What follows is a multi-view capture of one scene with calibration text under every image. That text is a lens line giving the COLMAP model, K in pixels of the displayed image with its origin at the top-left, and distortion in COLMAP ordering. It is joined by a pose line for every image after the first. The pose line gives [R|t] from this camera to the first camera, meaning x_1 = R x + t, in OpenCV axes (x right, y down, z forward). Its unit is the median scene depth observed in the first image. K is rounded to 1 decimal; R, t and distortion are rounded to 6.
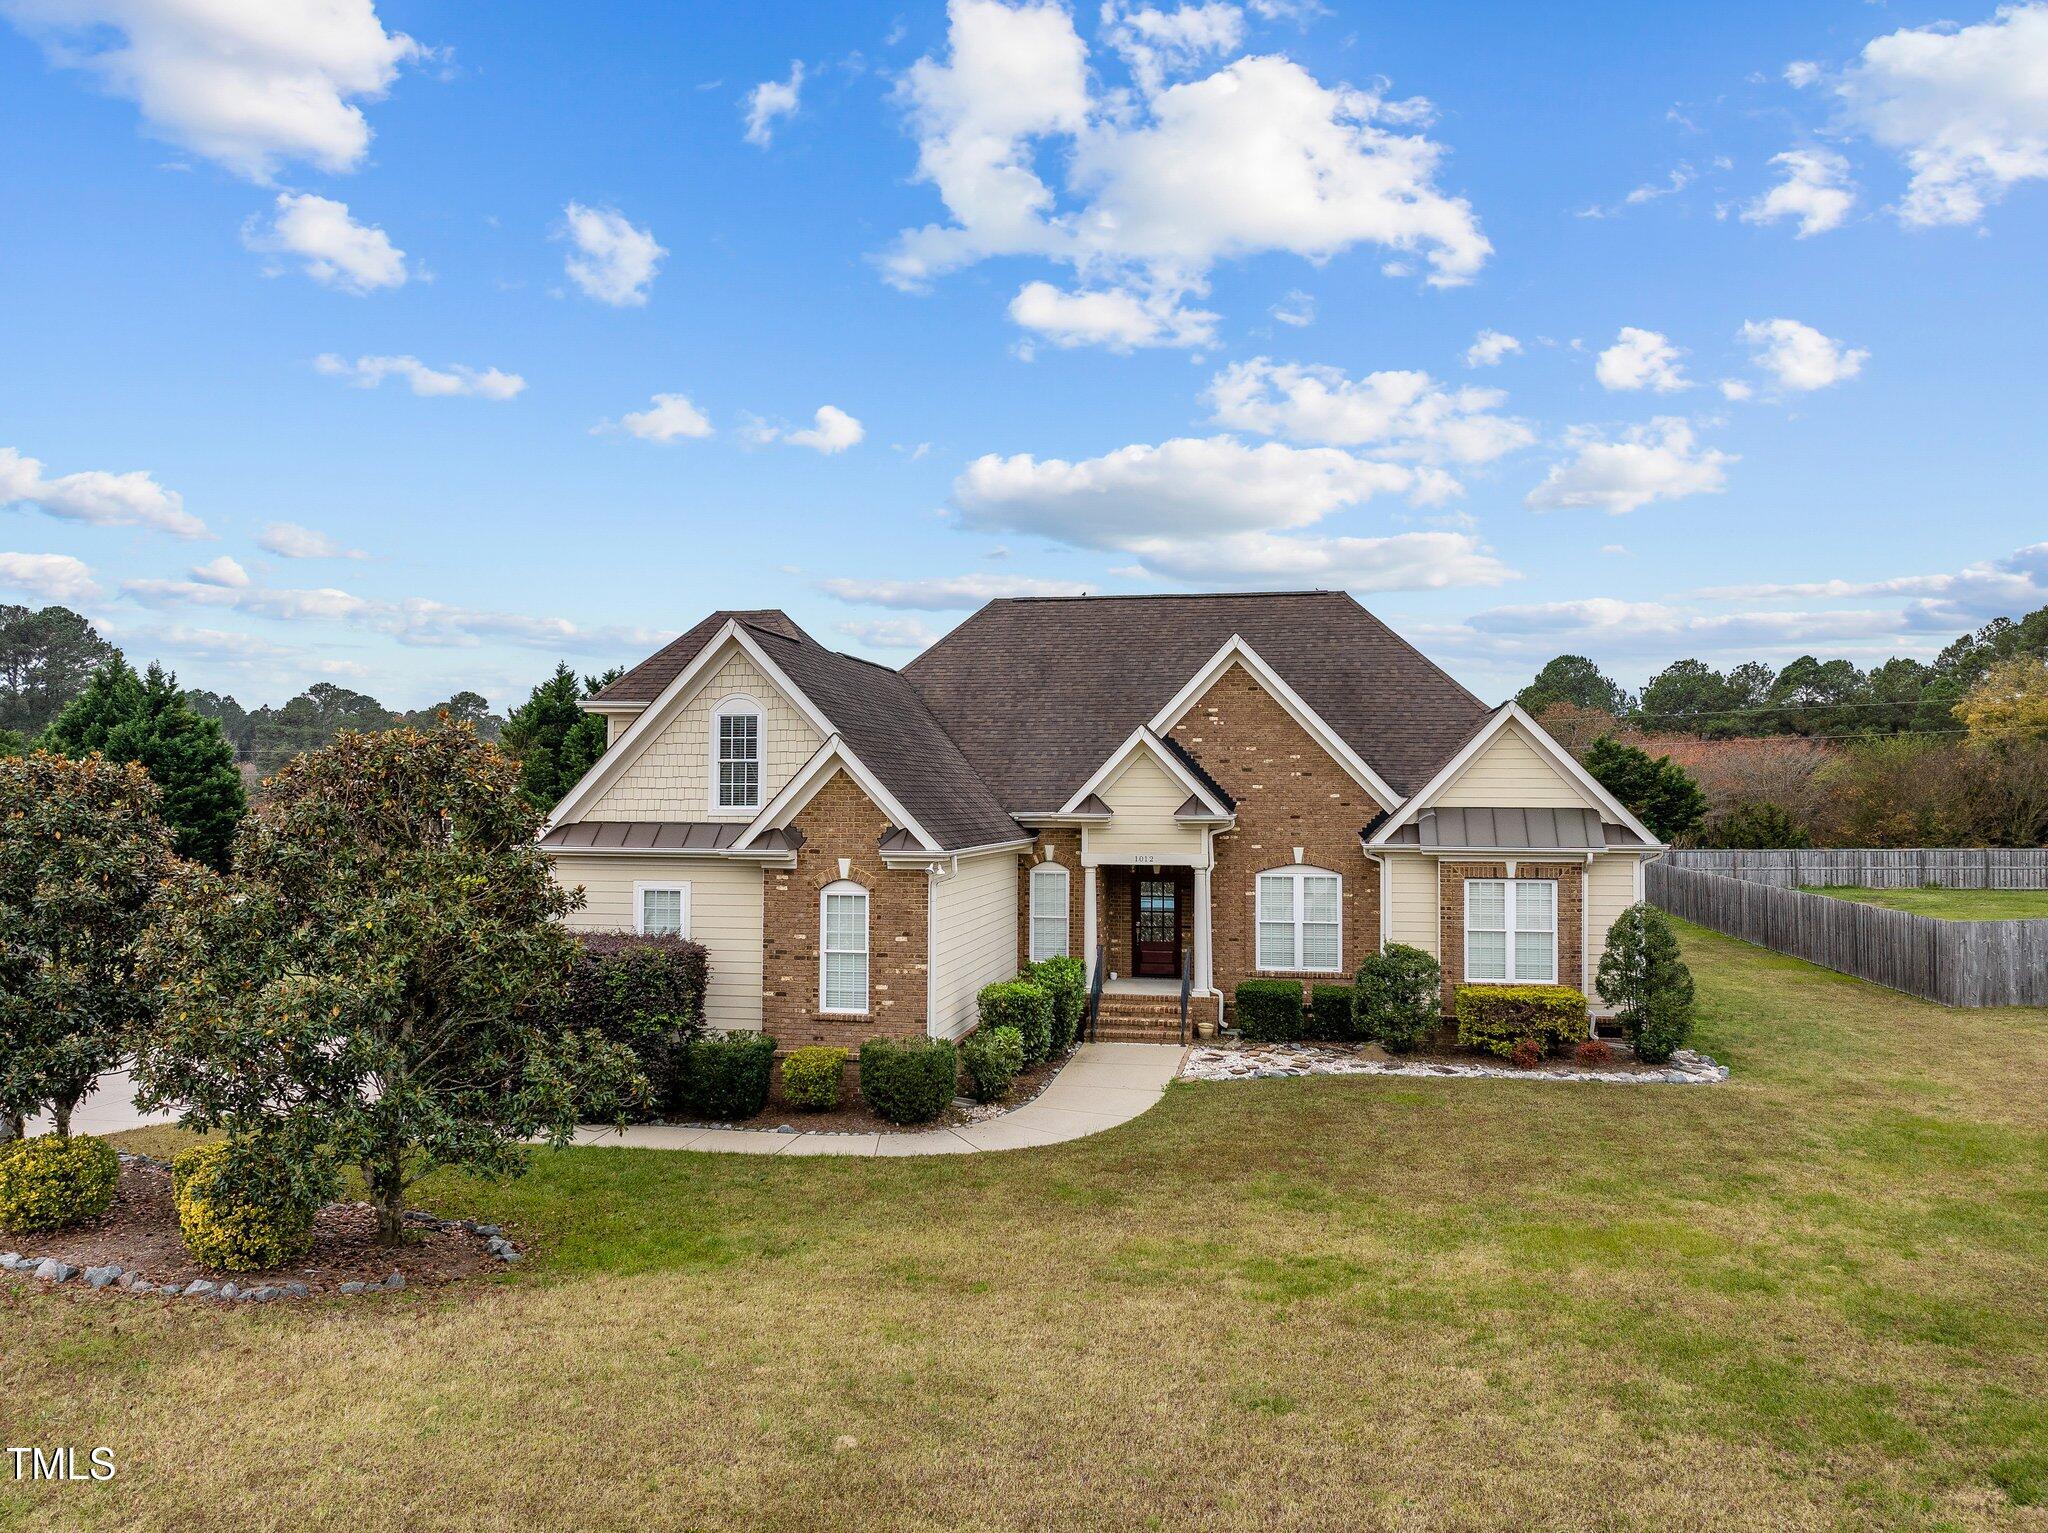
lens RADIAL K [[1422.8, 0, 1024.0], [0, 1422.8, 766.5], [0, 0, 1]] dist [0.006876, -0.057038]
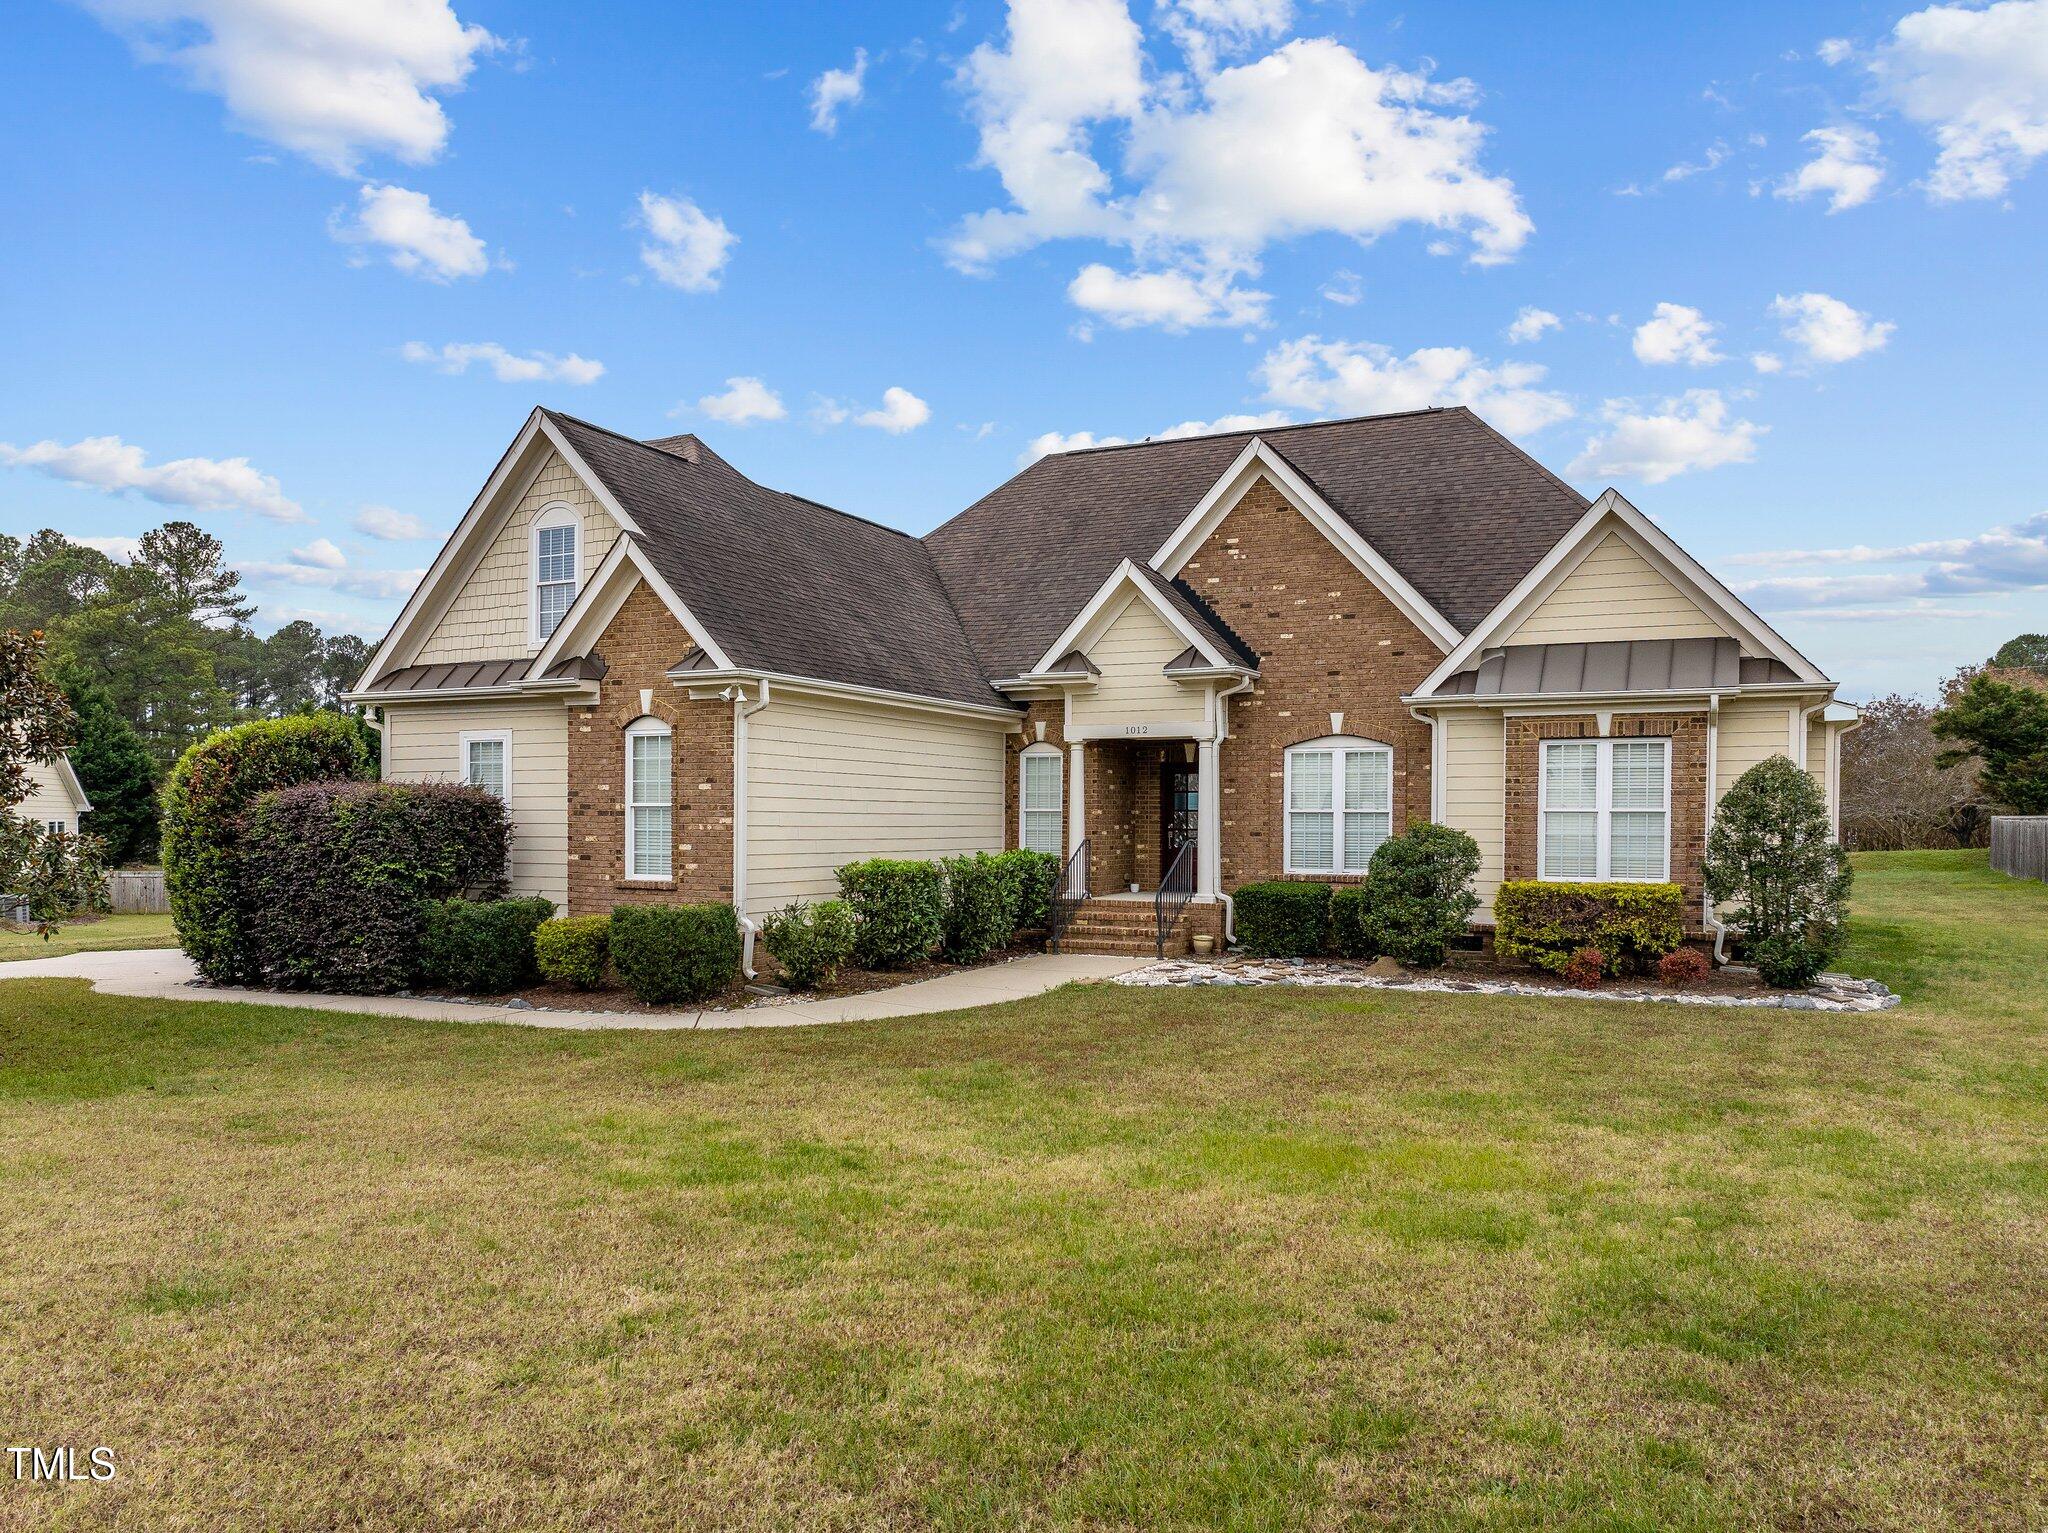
lens RADIAL K [[1433.5, 0, 1030.3], [0, 1433.5, 842.8], [0, 0, 1]] dist [-0.010112, -0.000466]
pose [[0.965638, 0.005969, -0.259822, 0.264986], [0.004816, 0.999153, 0.040855, 0.106830], [0.259845, -0.040703, 0.964792, 0.238600]]
